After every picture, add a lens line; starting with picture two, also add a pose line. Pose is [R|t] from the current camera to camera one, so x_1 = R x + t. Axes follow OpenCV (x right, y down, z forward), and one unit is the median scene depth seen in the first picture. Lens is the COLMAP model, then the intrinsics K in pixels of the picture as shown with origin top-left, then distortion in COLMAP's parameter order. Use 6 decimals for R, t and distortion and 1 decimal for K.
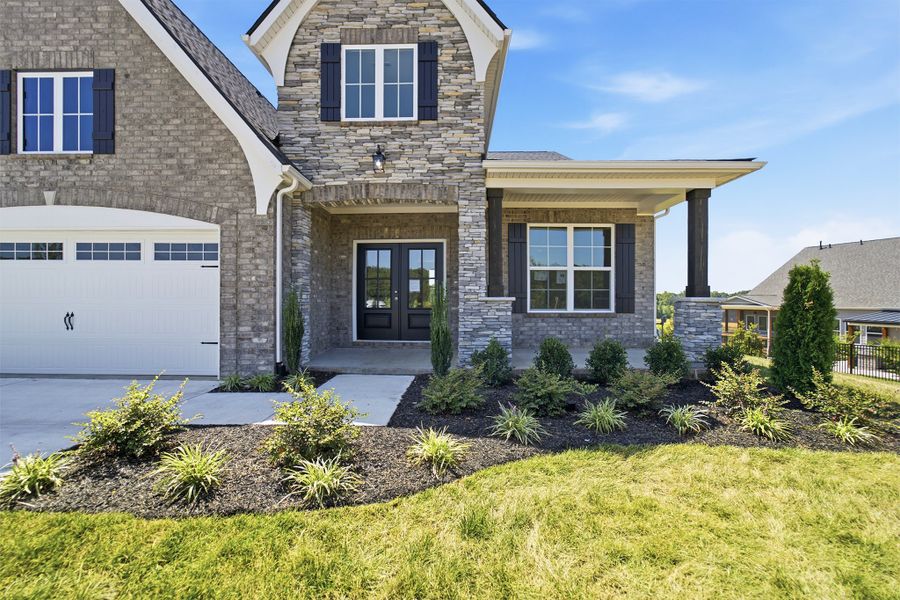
lens RADIAL K [[372.9, 0, 452.9], [0, 372.9, 297.5], [0, 0, 1]] dist [-0.017559, 0.007918]
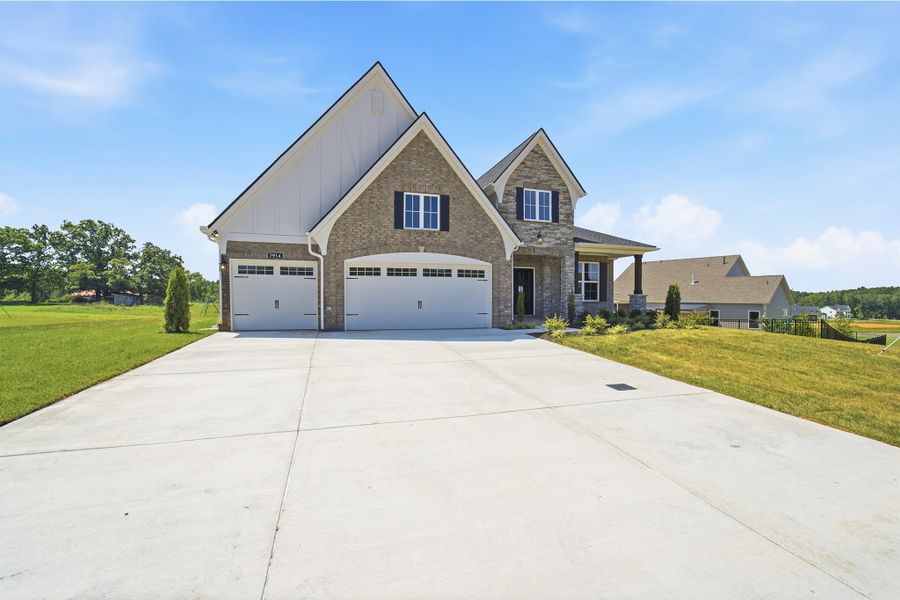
lens RADIAL K [[372.9, 0, 443.5], [0, 372.9, 286.3], [0, 0, 1]] dist [-0.017559, 0.007918]
pose [[0.946988, 0.010900, 0.321085, -1.591025], [-0.001323, 0.999548, -0.030031, 0.022891], [-0.321268, 0.028014, 0.946574, -1.113811]]
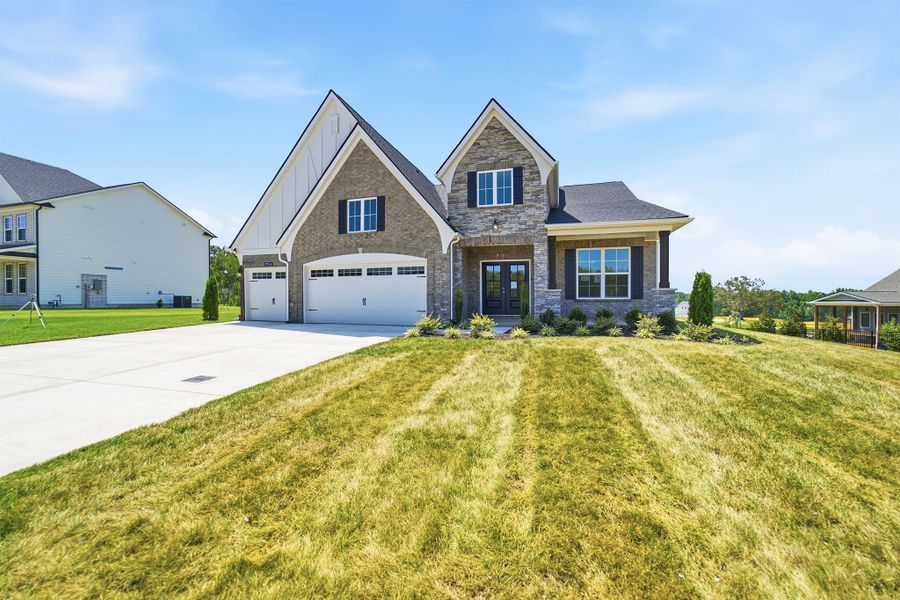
lens RADIAL K [[372.9, 0, 449.4], [0, 372.9, 283.0], [0, 0, 1]] dist [-0.017559, 0.007918]
pose [[0.960242, -0.015033, -0.278764, 0.137724], [0.002824, 0.999021, -0.044147, 0.051418], [0.279154, 0.041605, 0.959344, -1.097654]]
